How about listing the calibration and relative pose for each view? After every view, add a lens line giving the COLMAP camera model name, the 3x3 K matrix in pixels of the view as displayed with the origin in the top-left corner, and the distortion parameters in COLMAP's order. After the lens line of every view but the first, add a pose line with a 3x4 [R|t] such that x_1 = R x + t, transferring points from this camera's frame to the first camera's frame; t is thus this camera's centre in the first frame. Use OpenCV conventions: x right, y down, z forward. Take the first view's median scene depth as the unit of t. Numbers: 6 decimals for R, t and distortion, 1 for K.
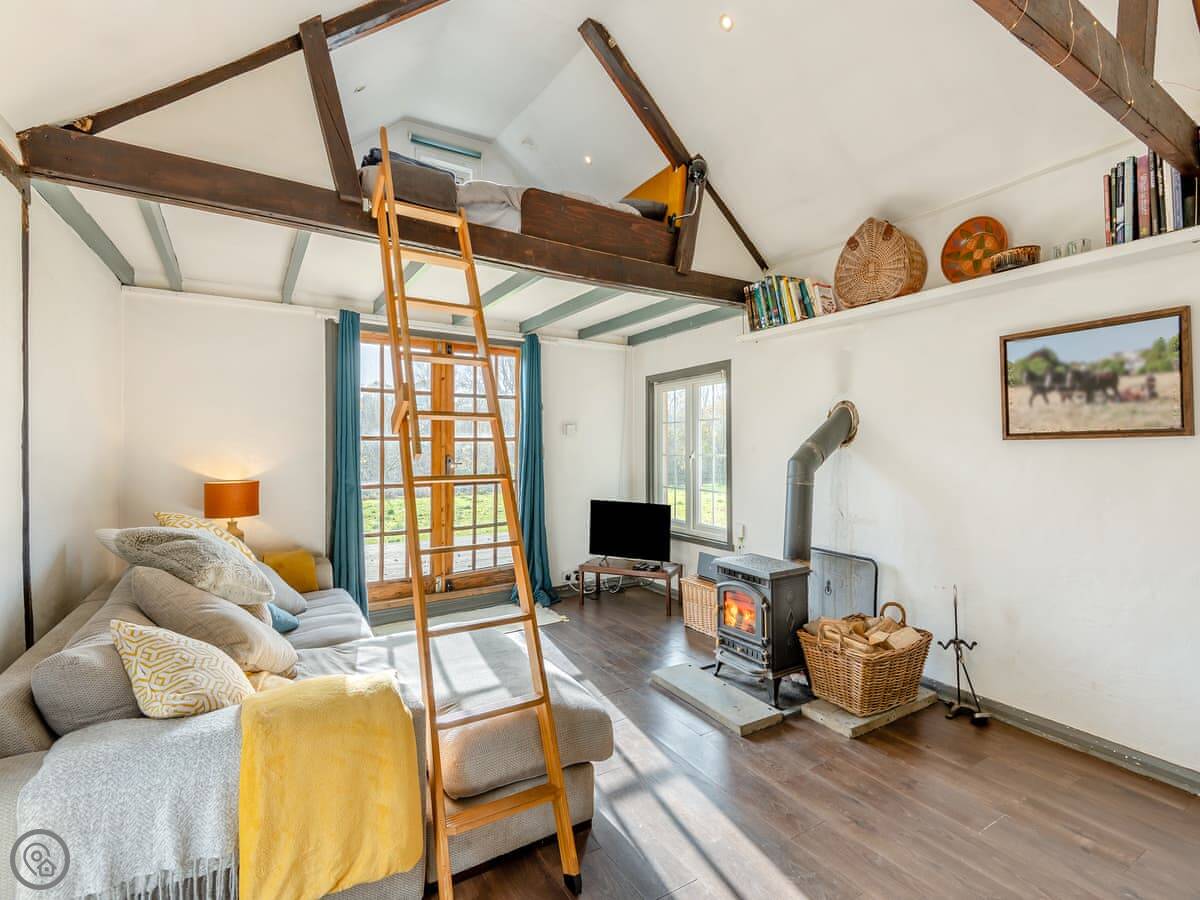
lens RADIAL K [[554.7, 0, 613.0], [0, 554.7, 442.6], [0, 0, 1]] dist [0.024713, -0.010656]
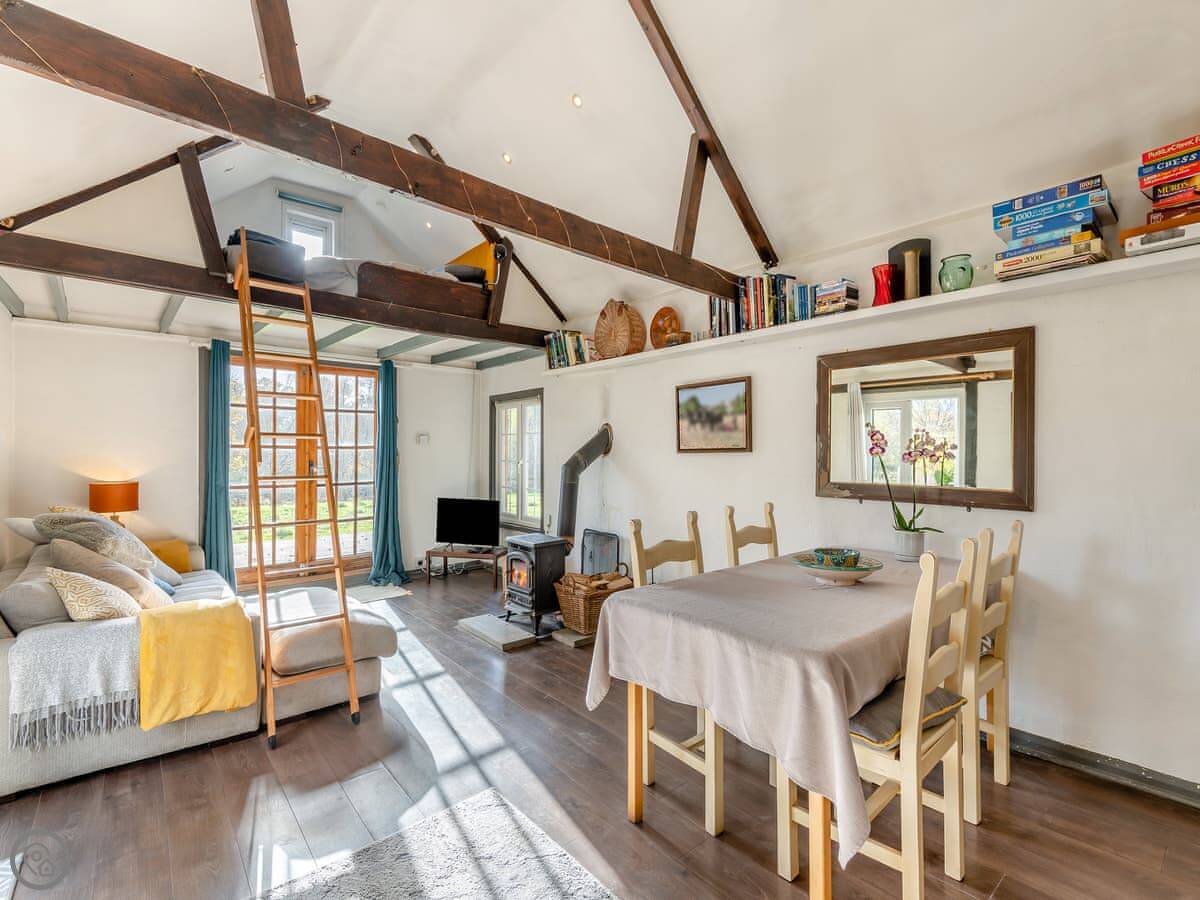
lens RADIAL K [[554.7, 0, 598.0], [0, 554.7, 449.5], [0, 0, 1]] dist [0.024713, -0.010656]
pose [[0.990531, 0.004807, 0.137205, 0.244008], [-0.005682, 0.999966, 0.005985, -0.020349], [-0.137172, -0.006708, 0.990525, -0.446496]]
